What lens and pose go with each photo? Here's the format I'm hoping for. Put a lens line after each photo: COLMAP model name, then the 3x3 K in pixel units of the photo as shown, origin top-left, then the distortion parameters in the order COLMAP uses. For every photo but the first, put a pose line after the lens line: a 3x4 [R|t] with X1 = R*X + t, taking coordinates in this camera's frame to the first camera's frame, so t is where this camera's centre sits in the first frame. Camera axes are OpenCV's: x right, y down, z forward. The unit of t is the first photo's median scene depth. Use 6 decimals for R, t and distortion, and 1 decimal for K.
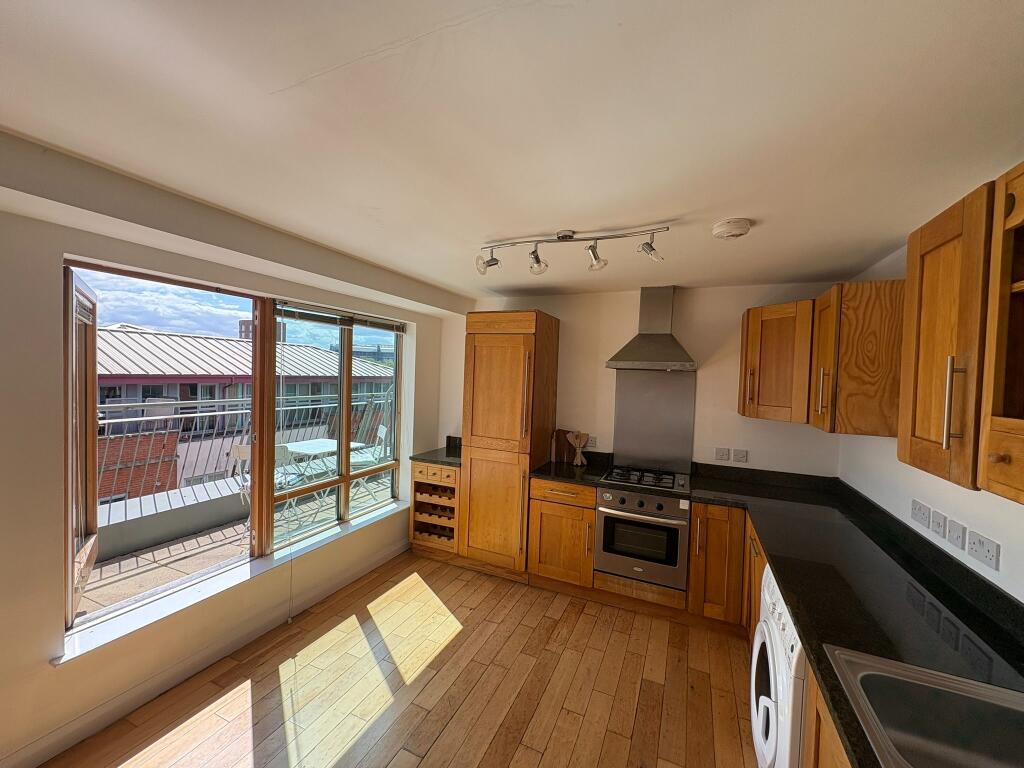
lens RADIAL K [[408.8, 0, 509.4], [0, 408.8, 384.0], [0, 0, 1]] dist [0.000505, 0.000549]
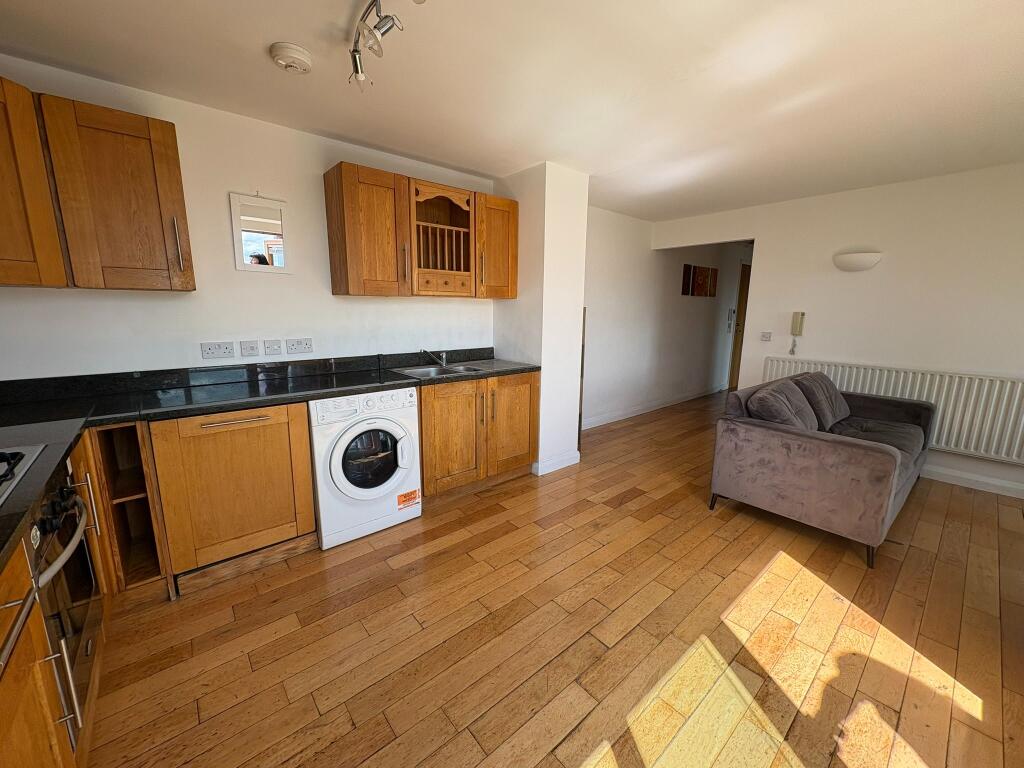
lens RADIAL K [[408.8, 0, 508.1], [0, 408.8, 383.8], [0, 0, 1]] dist [0.000505, 0.000549]
pose [[-0.900518, -0.116080, 0.419038, -0.217998], [-0.023133, 0.975132, 0.220414, 0.068418], [-0.434203, 0.188793, -0.880809, 1.051679]]
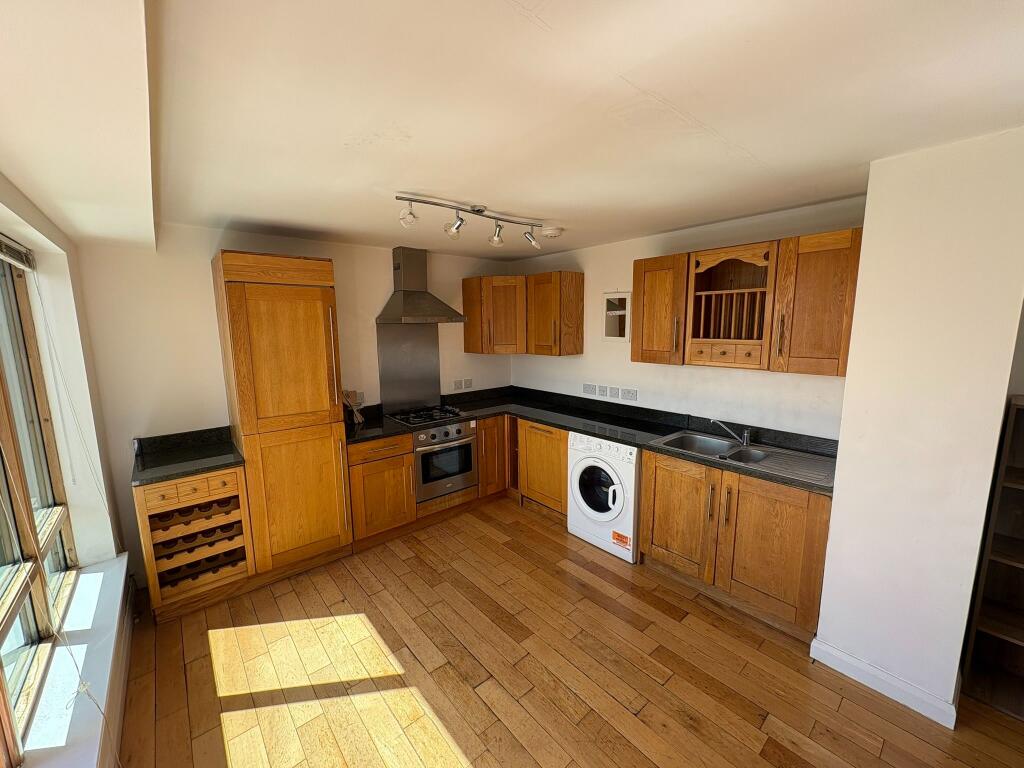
lens RADIAL K [[408.8, 0, 513.7], [0, 408.8, 383.6], [0, 0, 1]] dist [0.000505, 0.000549]
pose [[0.427604, -0.169364, 0.887959, -0.609207], [0.049912, 0.985217, 0.163879, -0.044273], [-0.902587, -0.025756, 0.429736, 0.271087]]
